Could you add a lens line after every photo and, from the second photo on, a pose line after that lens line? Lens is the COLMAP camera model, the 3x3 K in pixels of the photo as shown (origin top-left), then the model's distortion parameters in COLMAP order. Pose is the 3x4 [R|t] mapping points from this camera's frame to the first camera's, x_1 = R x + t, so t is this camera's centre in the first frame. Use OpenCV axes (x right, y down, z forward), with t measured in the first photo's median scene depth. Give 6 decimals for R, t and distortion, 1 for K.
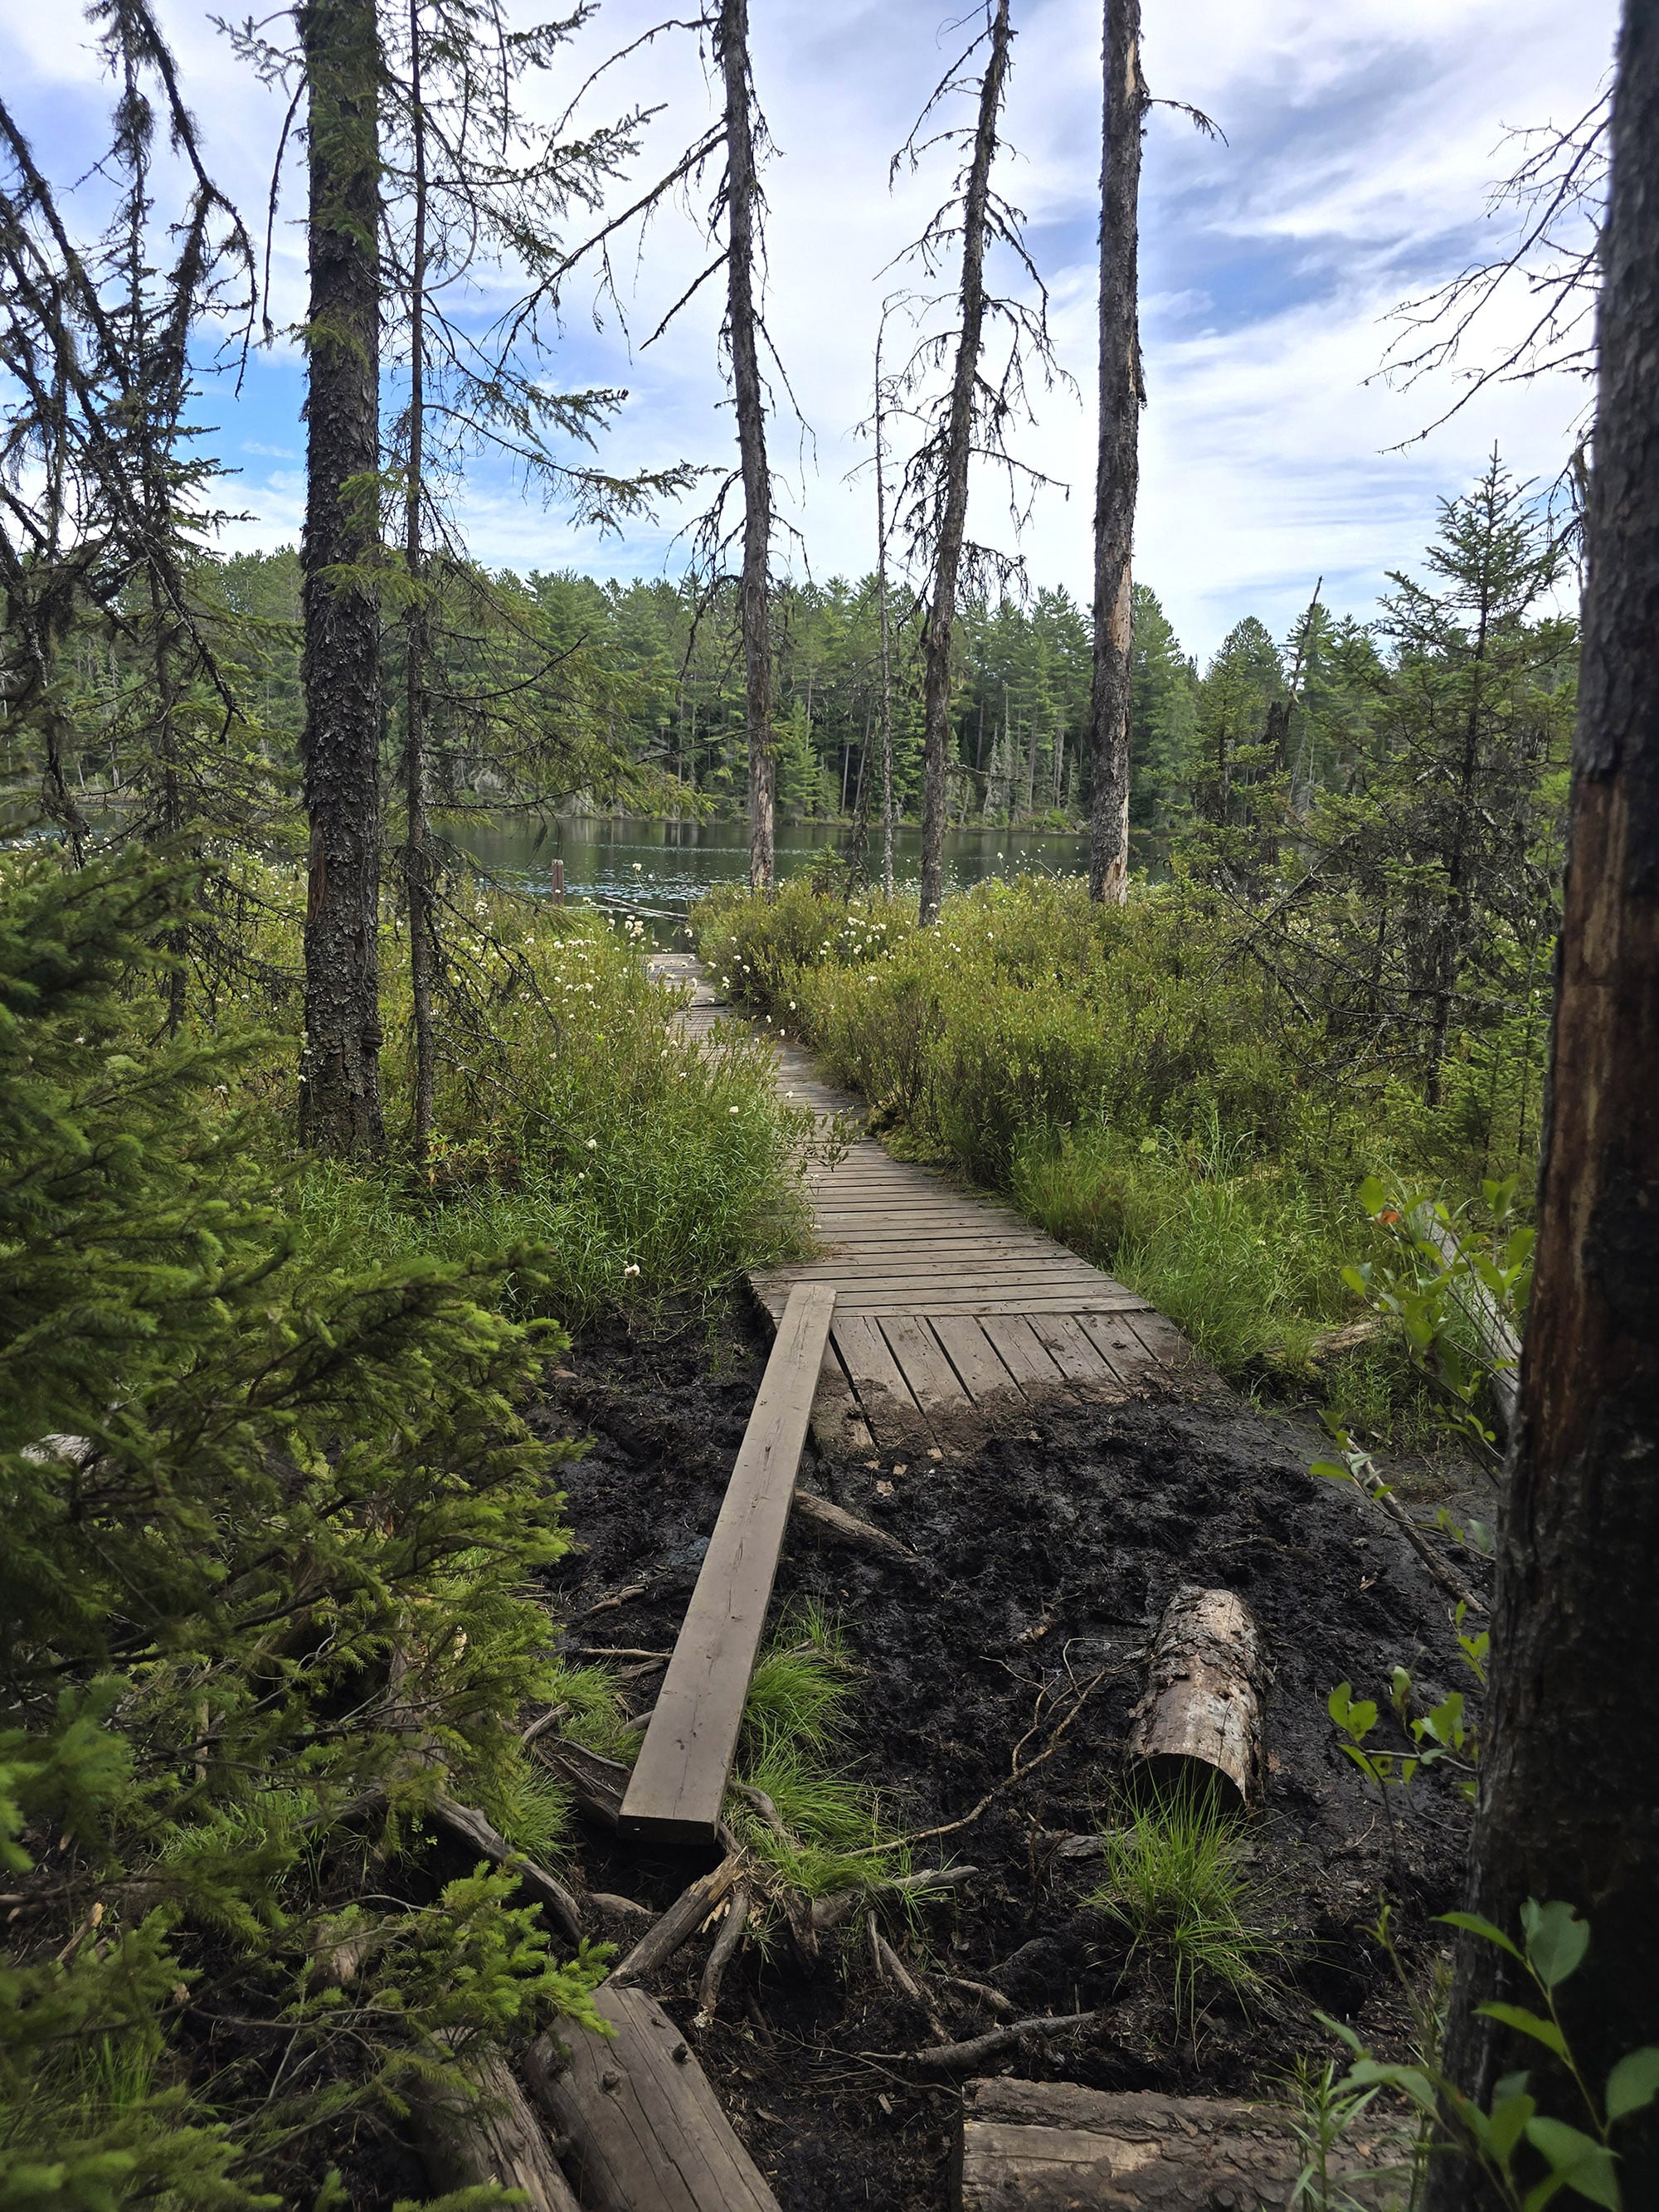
lens RADIAL K [[1493.2, 0, 827.4], [0, 1493.2, 1102.9], [0, 0, 1]] dist [0.032211, -0.021470]
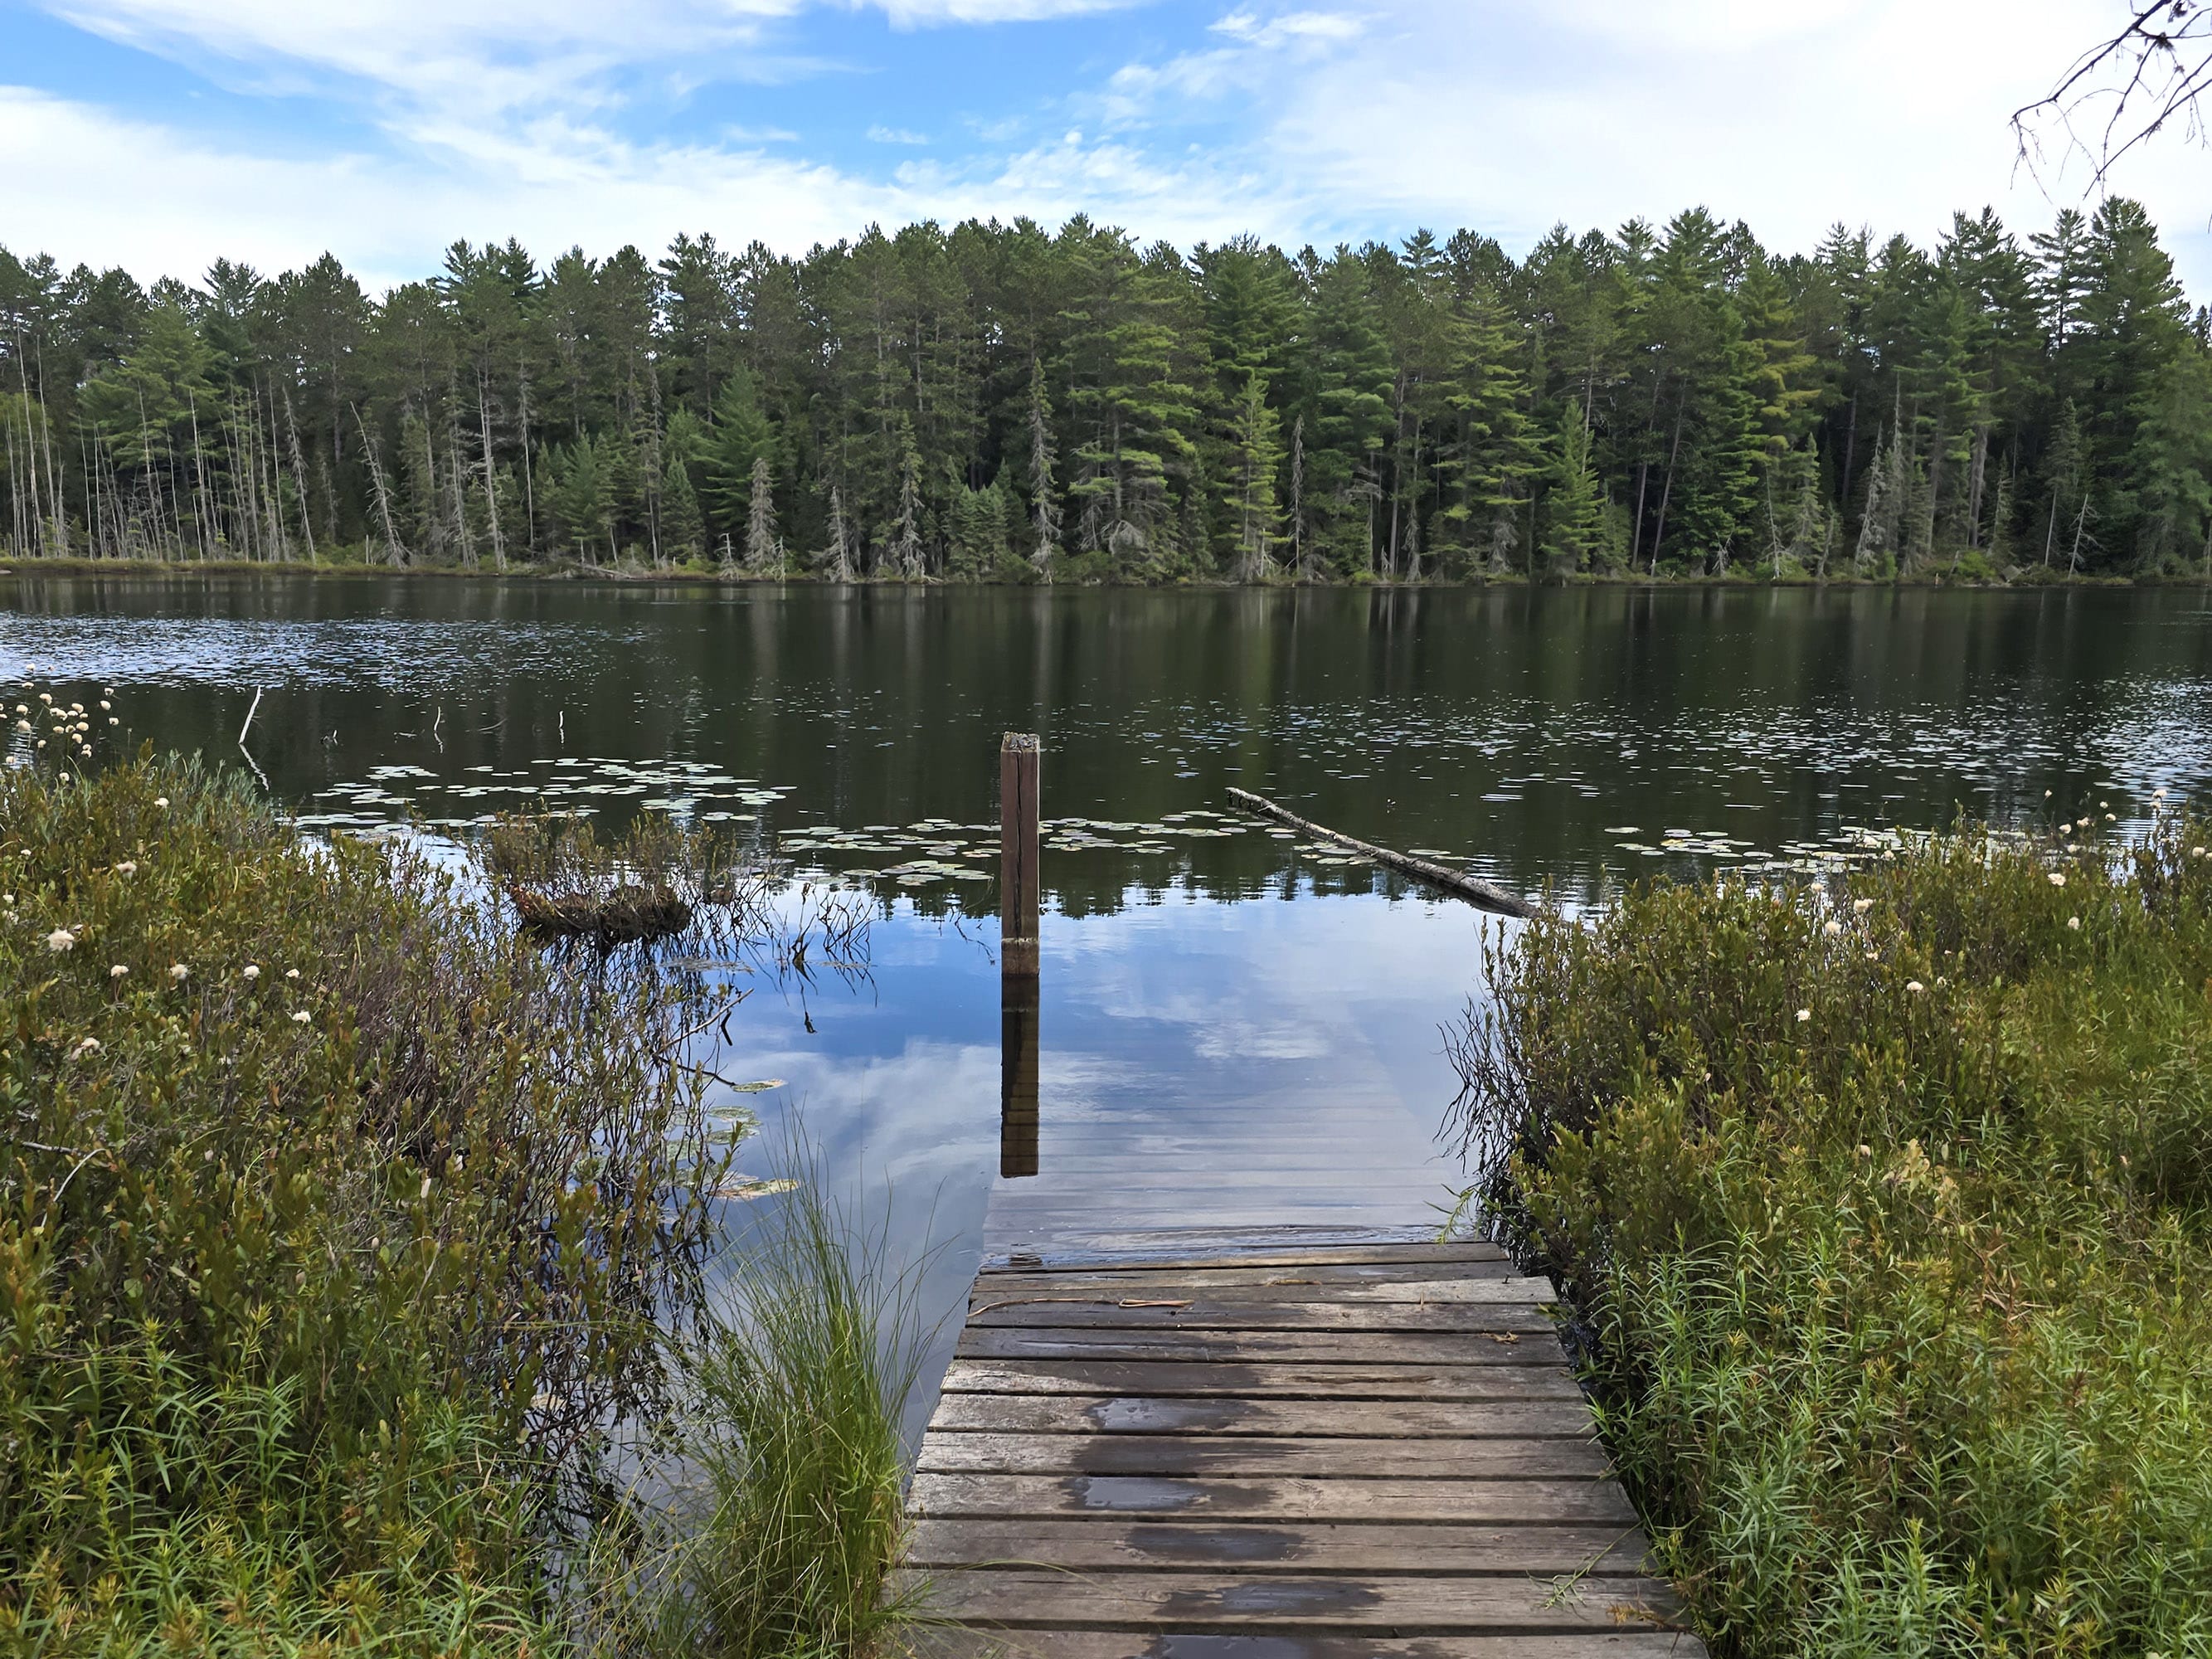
lens RADIAL K [[1493.2, 0, 1104.6], [0, 1493.2, 828.5], [0, 0, 1]] dist [0.032211, -0.021470]
pose [[0.965067, 0.027062, -0.260603, -0.041537], [-0.025704, 0.999632, 0.008621, -0.073223], [0.260740, -0.001621, 0.965408, 0.274320]]
